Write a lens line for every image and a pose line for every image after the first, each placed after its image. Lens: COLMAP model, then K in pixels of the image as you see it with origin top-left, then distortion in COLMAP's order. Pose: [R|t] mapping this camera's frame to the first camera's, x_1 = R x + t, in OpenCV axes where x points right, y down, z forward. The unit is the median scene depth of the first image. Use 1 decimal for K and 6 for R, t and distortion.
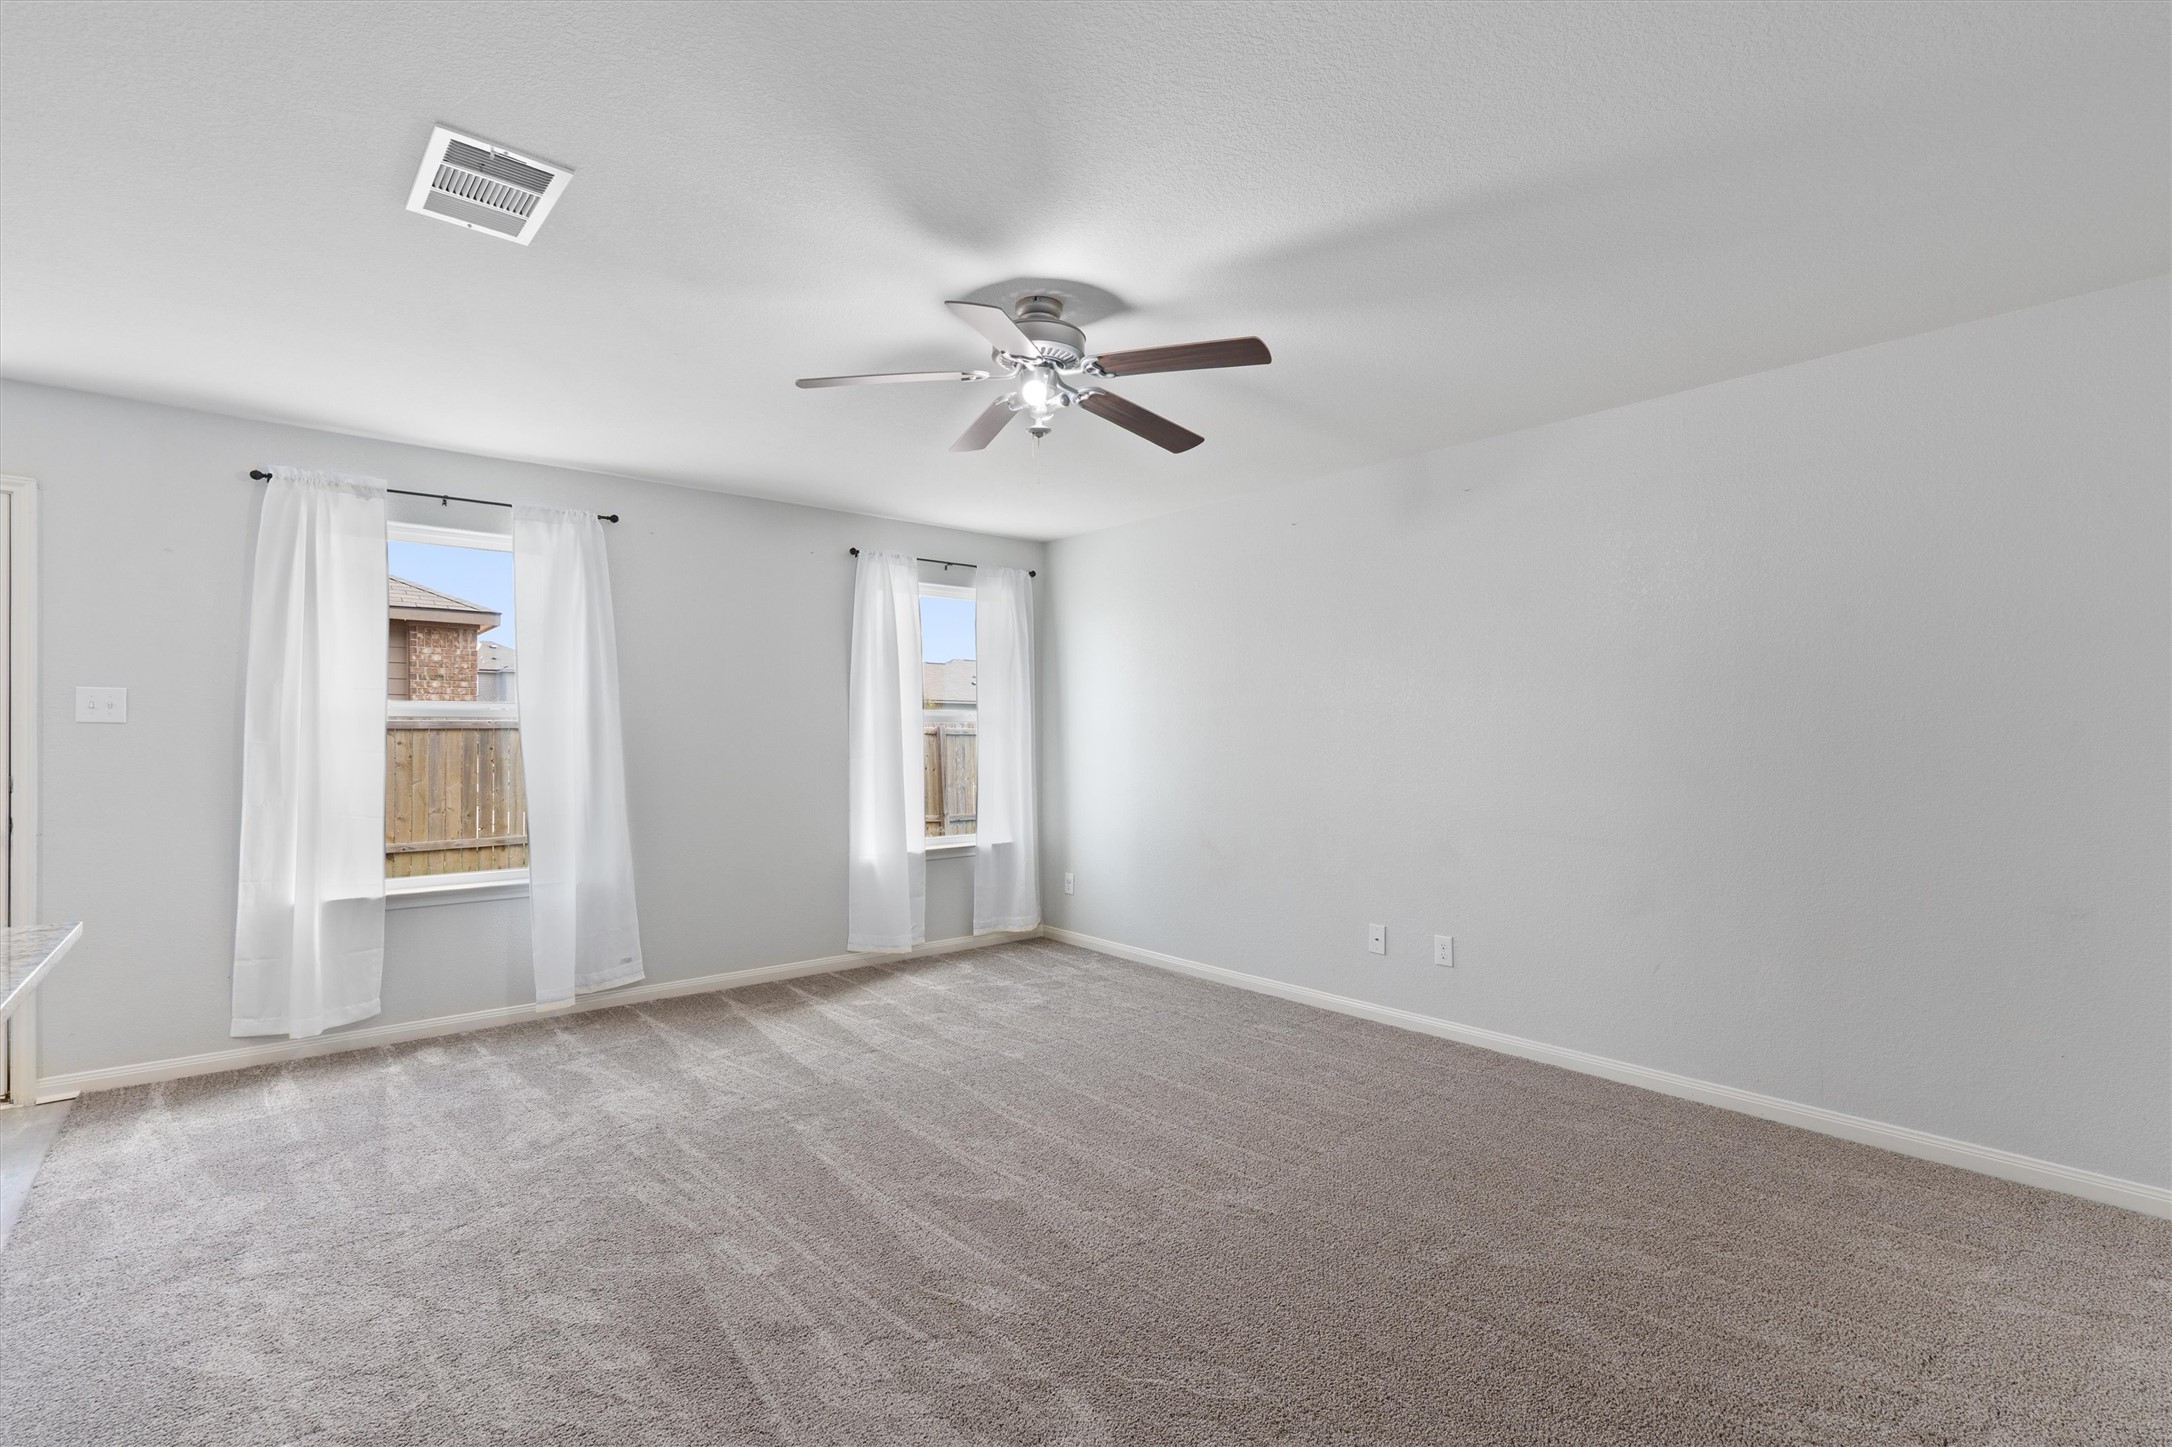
lens RADIAL K [[981.7, 0, 1079.7], [0, 981.7, 733.5], [0, 0, 1]] dist [-0.008285, -0.000011]
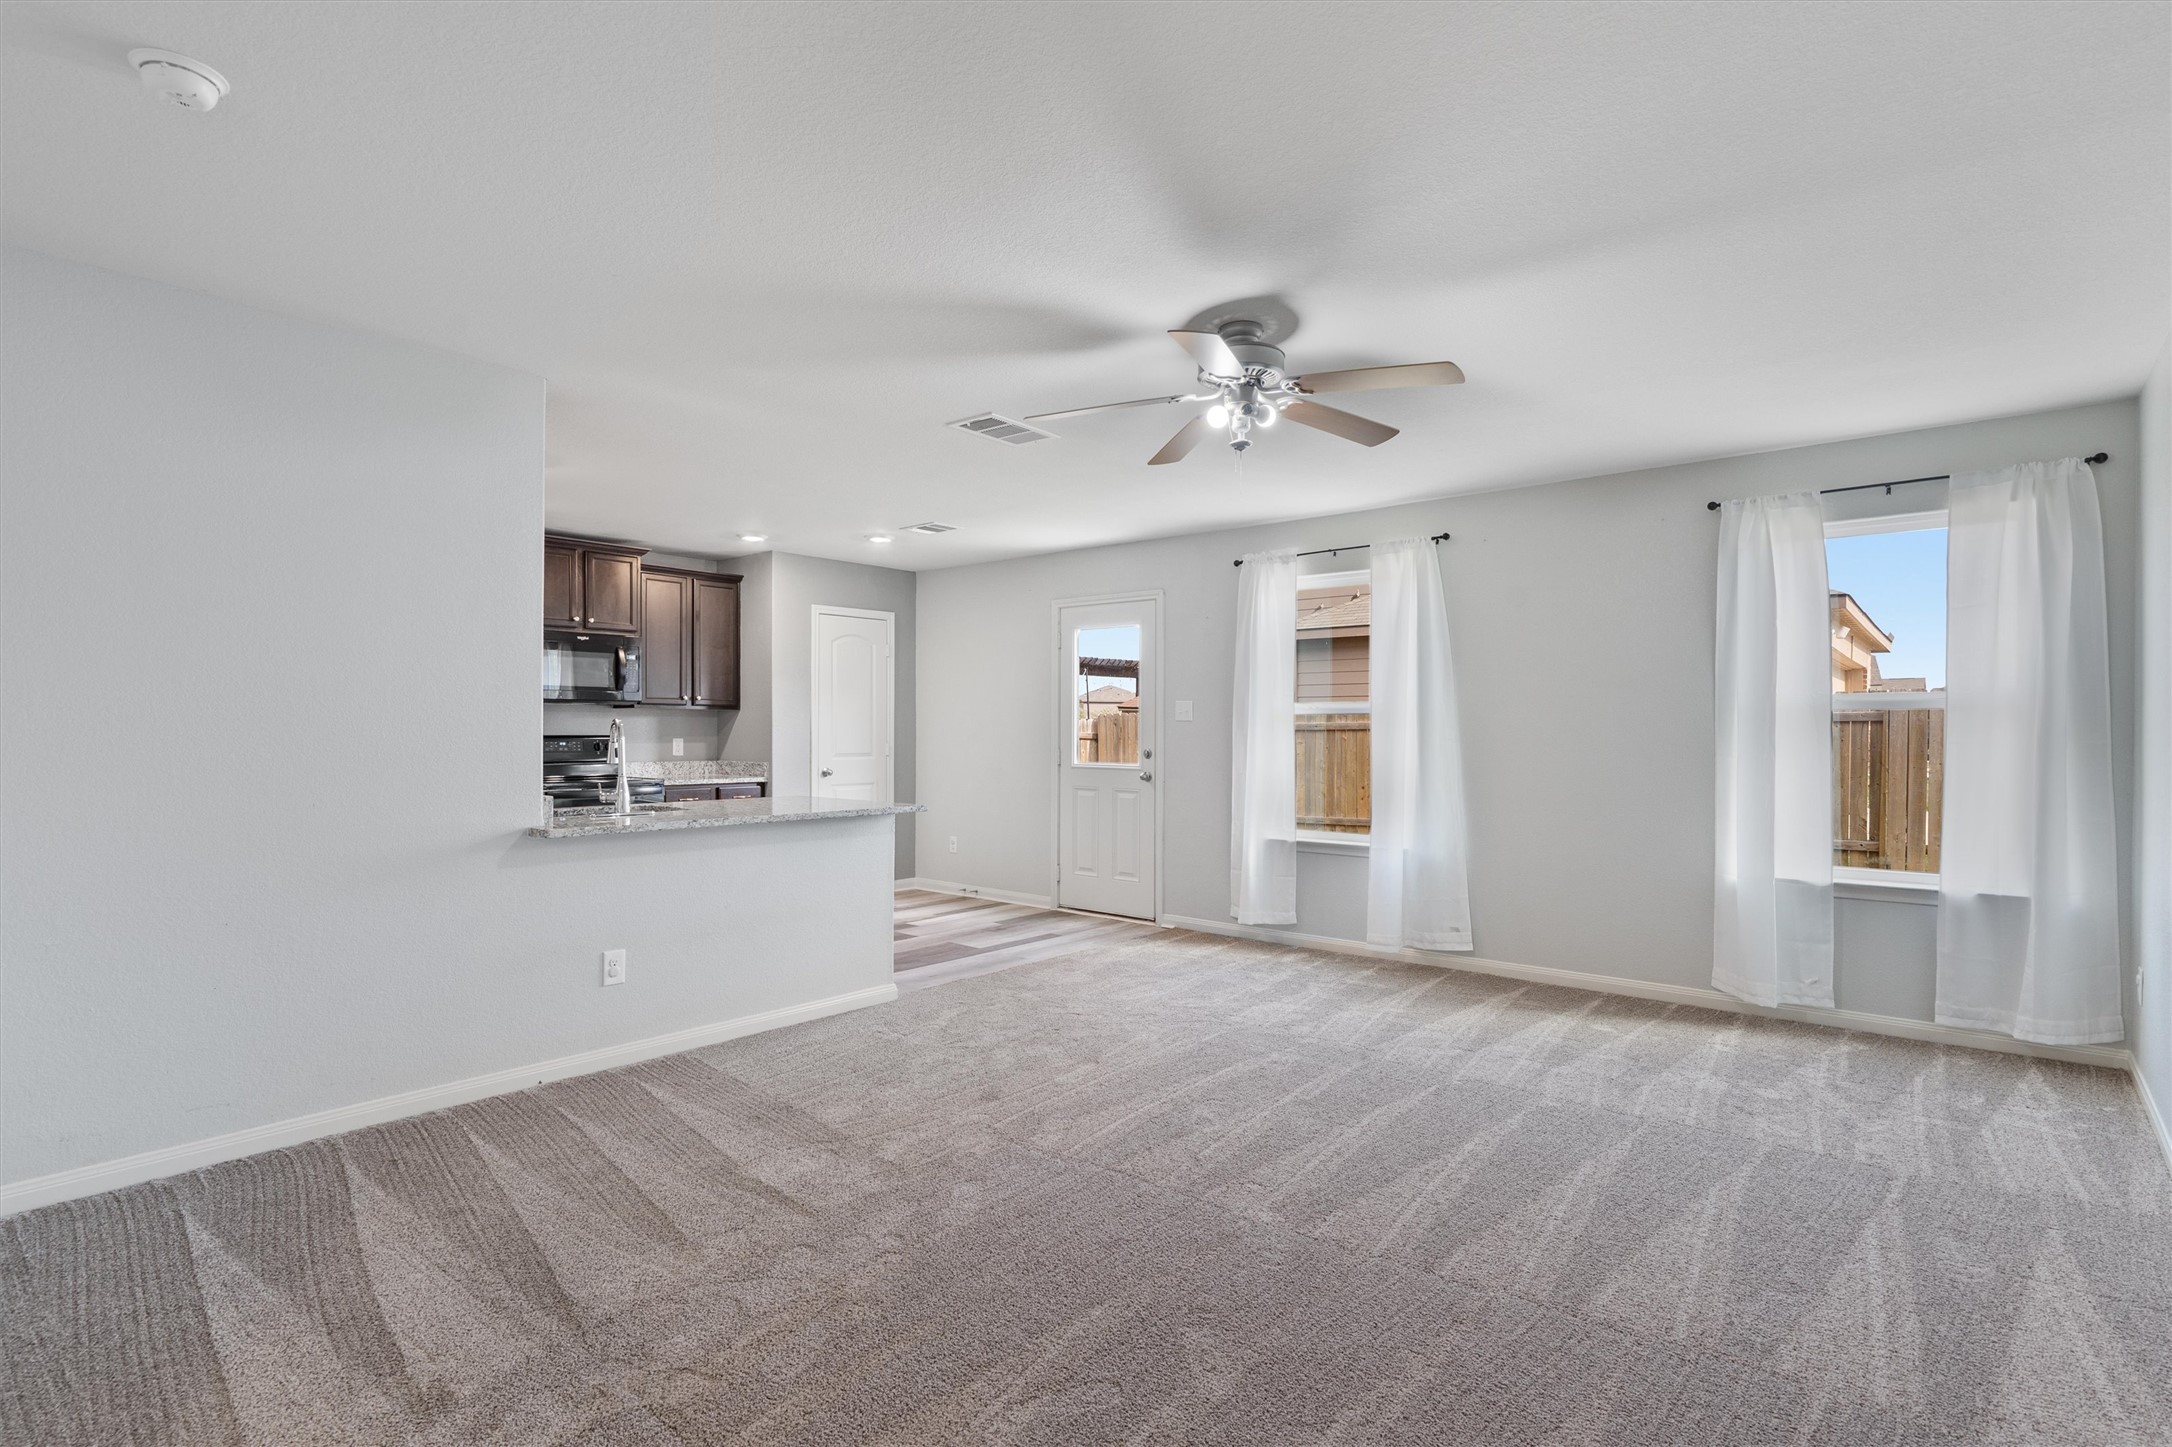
lens RADIAL K [[1043.2, 0, 1076.7], [0, 1043.2, 724.0], [0, 0, 1]] dist [-0.009416, 0.000170]
pose [[0.169129, -0.004055, -0.985586, 0.694875], [0.001177, 0.999992, -0.003913, 0.001723], [0.985593, -0.000498, 0.169132, 0.409108]]
